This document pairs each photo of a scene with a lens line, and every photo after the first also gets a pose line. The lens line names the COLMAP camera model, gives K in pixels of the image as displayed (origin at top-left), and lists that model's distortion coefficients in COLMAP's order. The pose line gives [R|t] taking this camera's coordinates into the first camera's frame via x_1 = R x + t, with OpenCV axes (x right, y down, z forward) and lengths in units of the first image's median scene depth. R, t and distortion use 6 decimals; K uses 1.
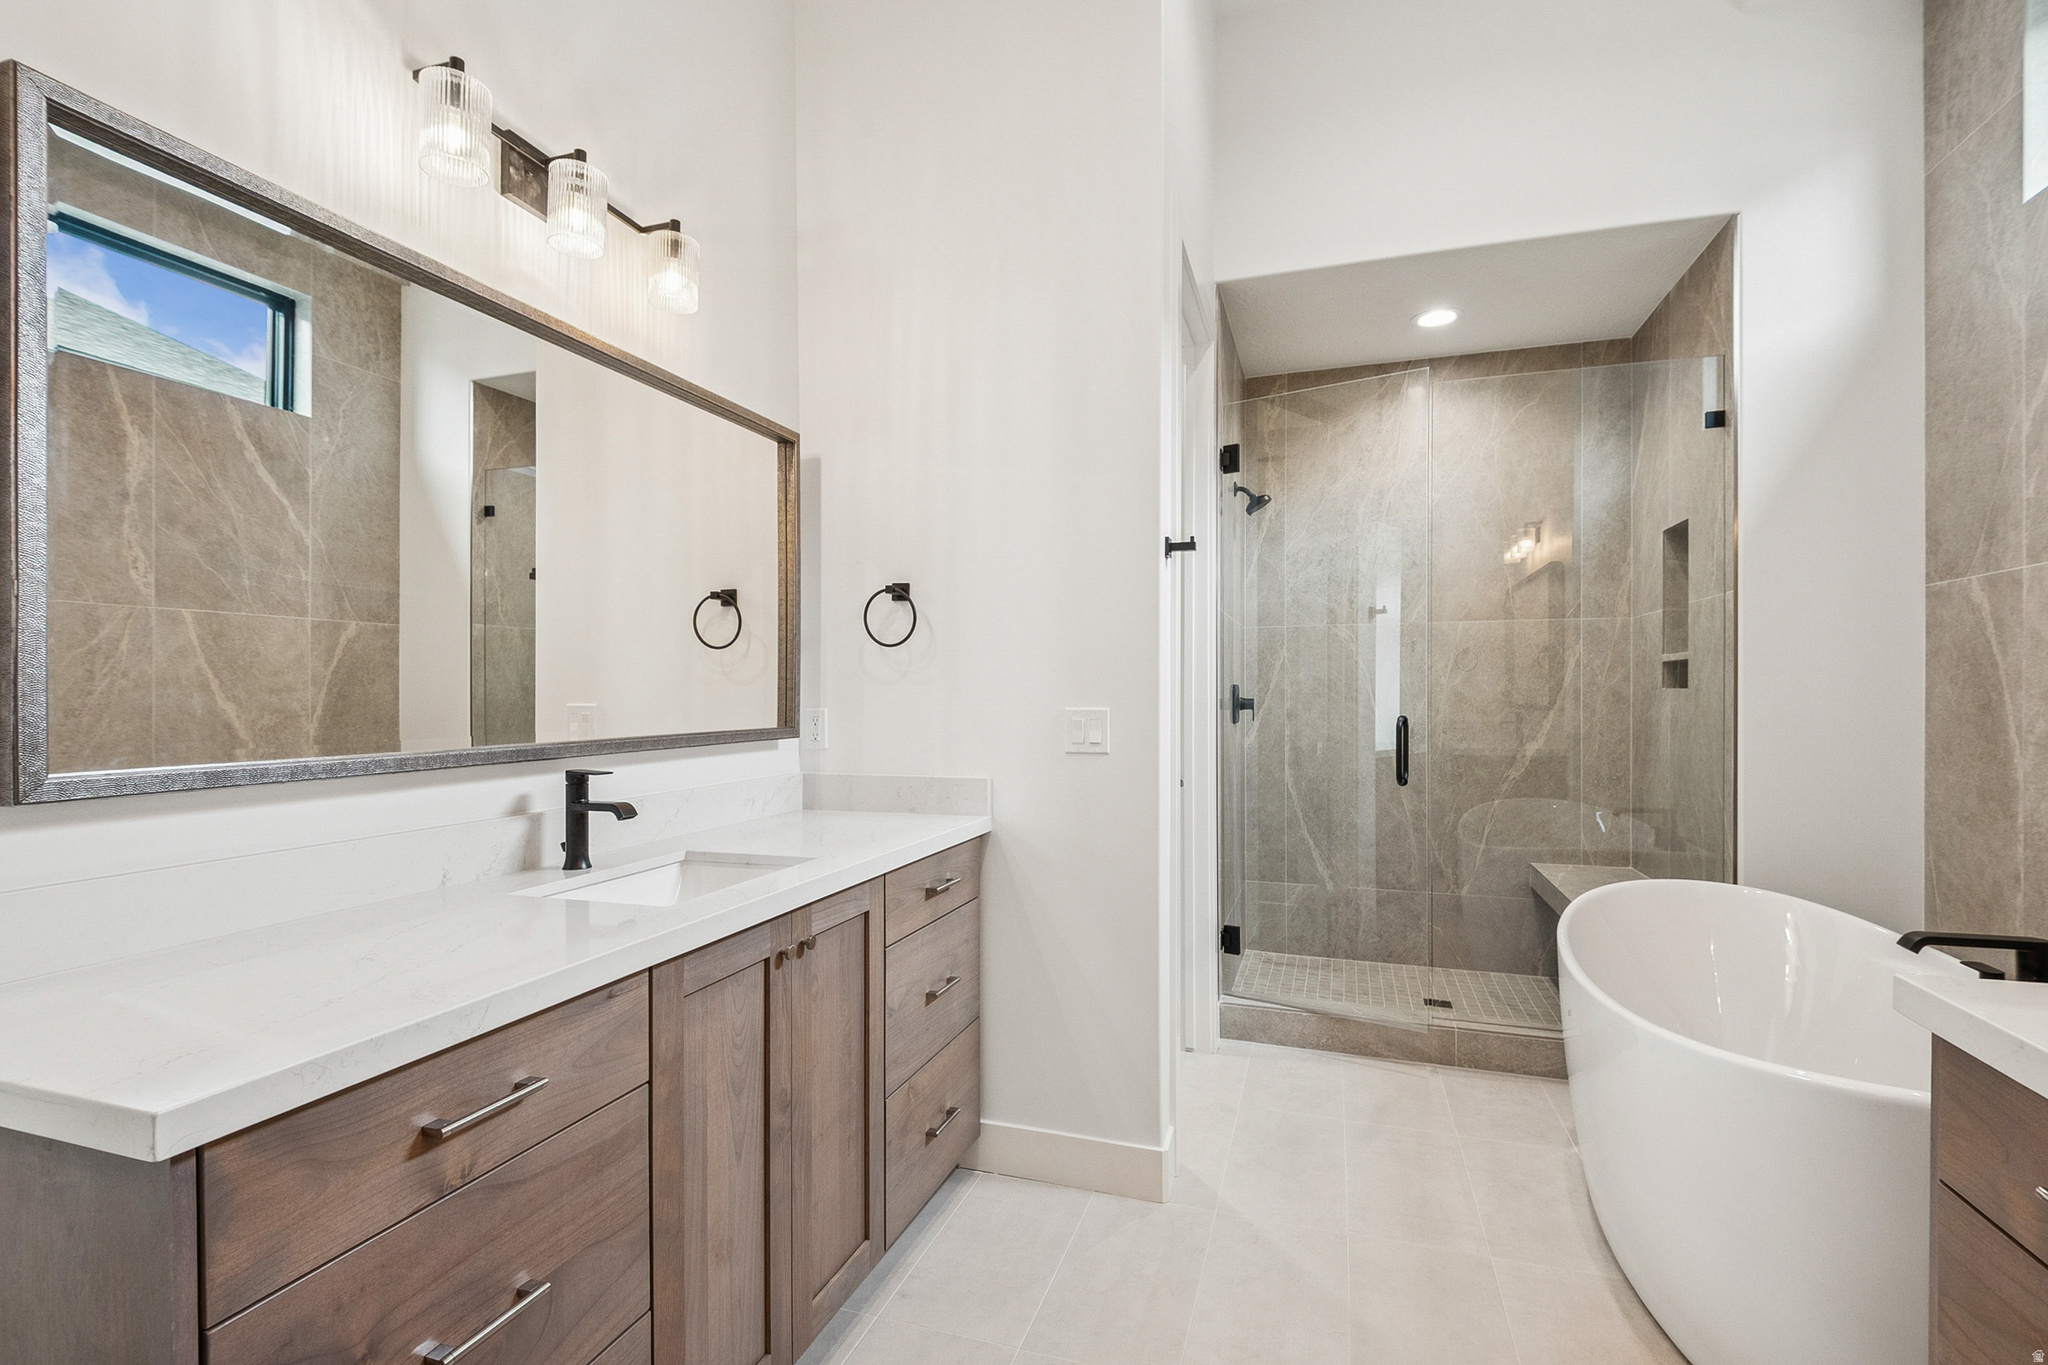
lens RADIAL K [[935.9, 0, 1015.2], [0, 935.9, 694.7], [0, 0, 1]] dist [0.005247, -0.008641]
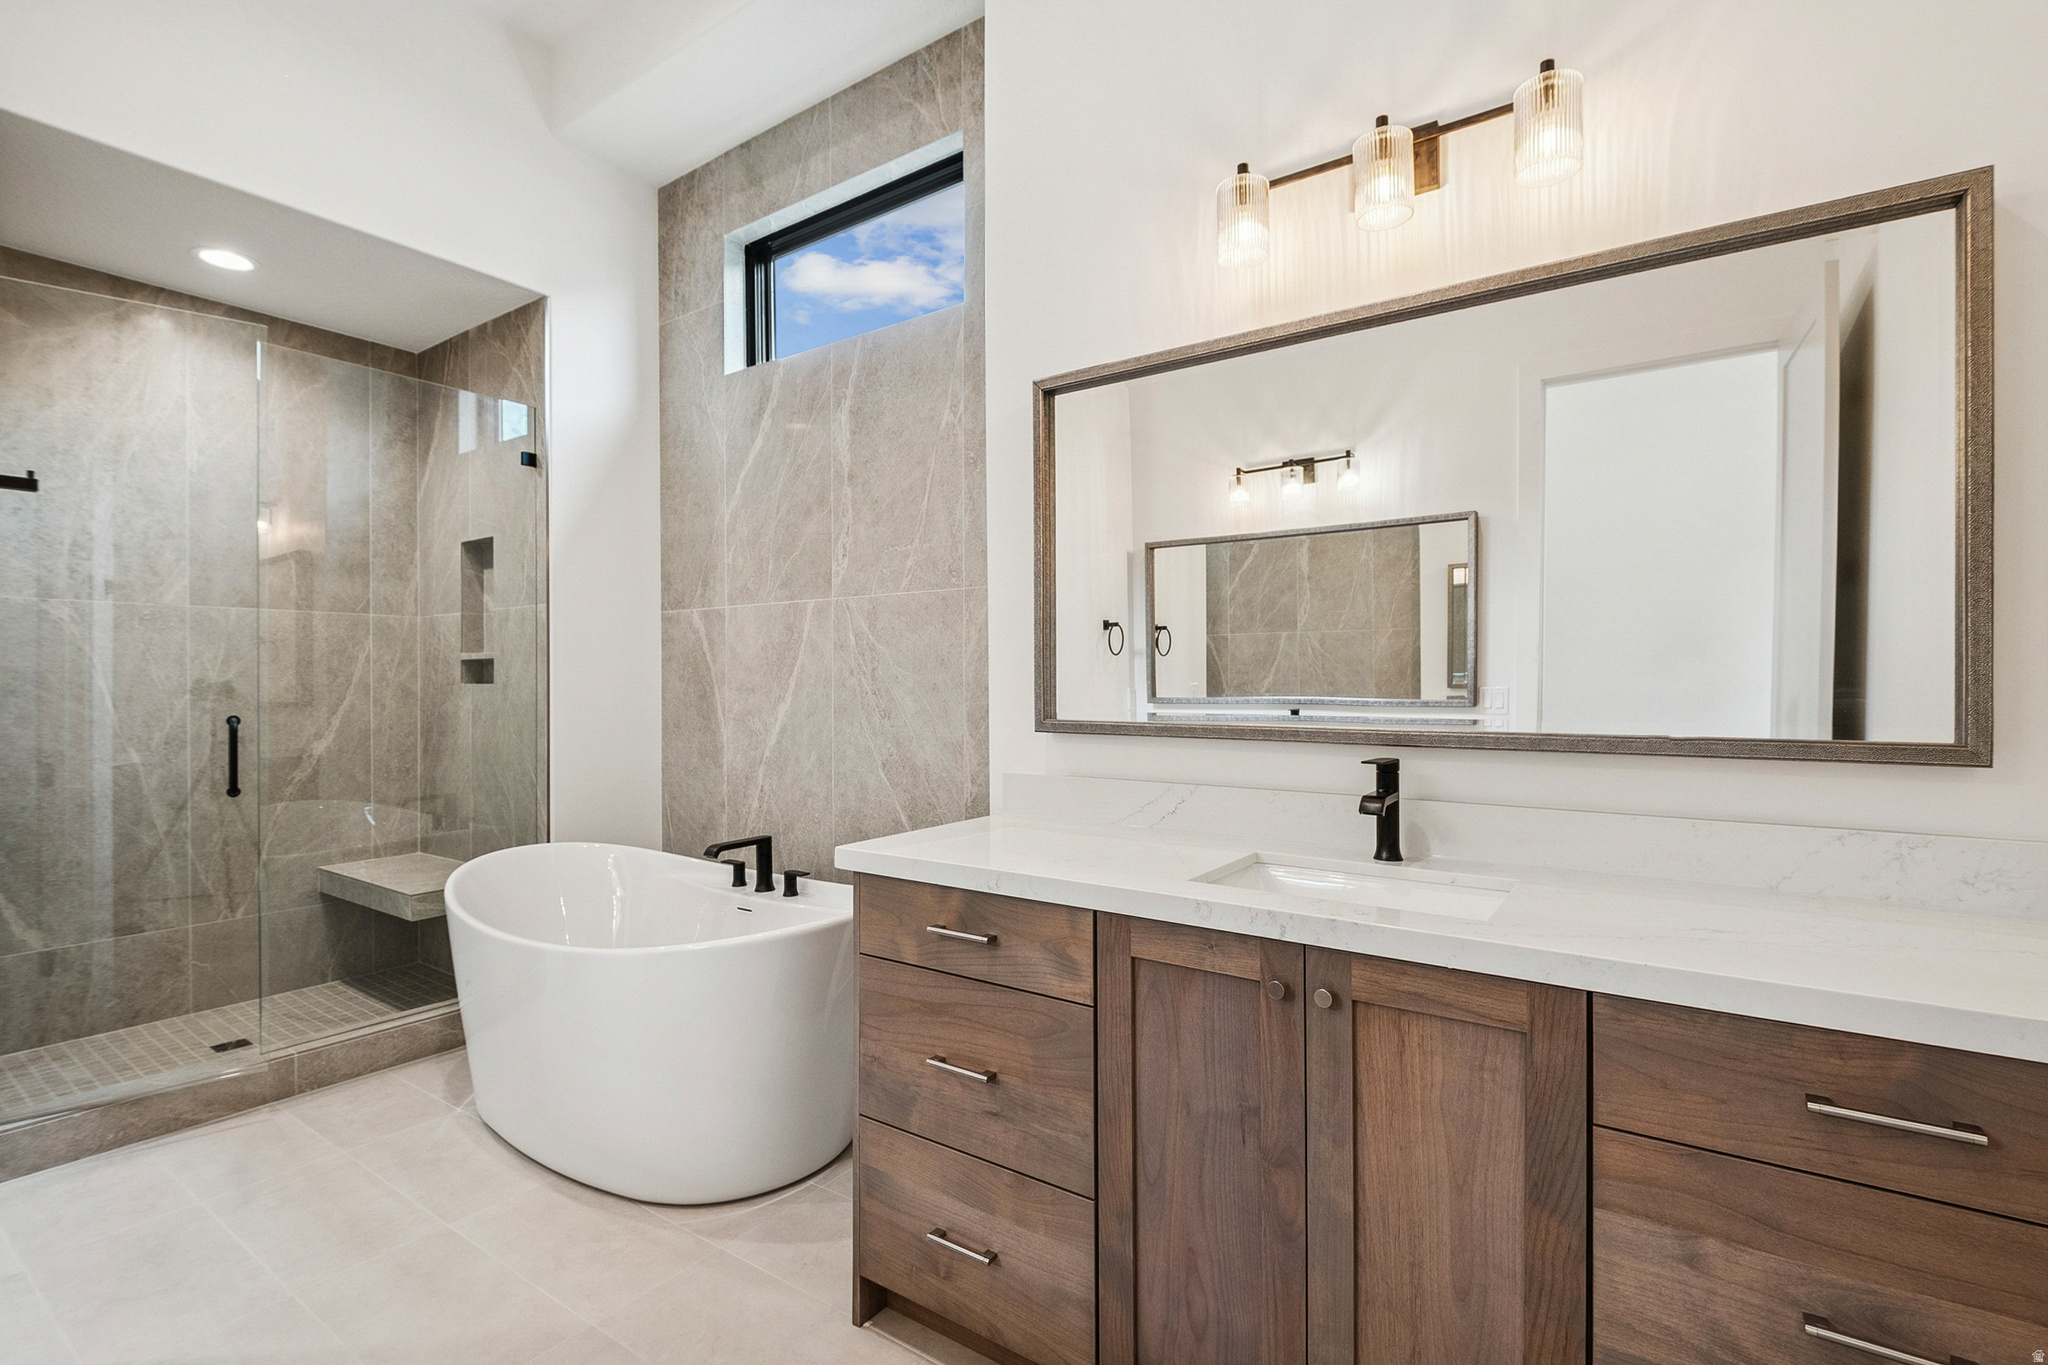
lens RADIAL K [[935.9, 0, 1028.0], [0, 935.9, 685.6], [0, 0, 1]] dist [0.005247, -0.008641]
pose [[0.264684, -0.001087, 0.964335, -0.201732], [0.006578, 0.999978, -0.000678, 0.000304], [-0.964313, 0.006523, 0.264685, 0.057105]]
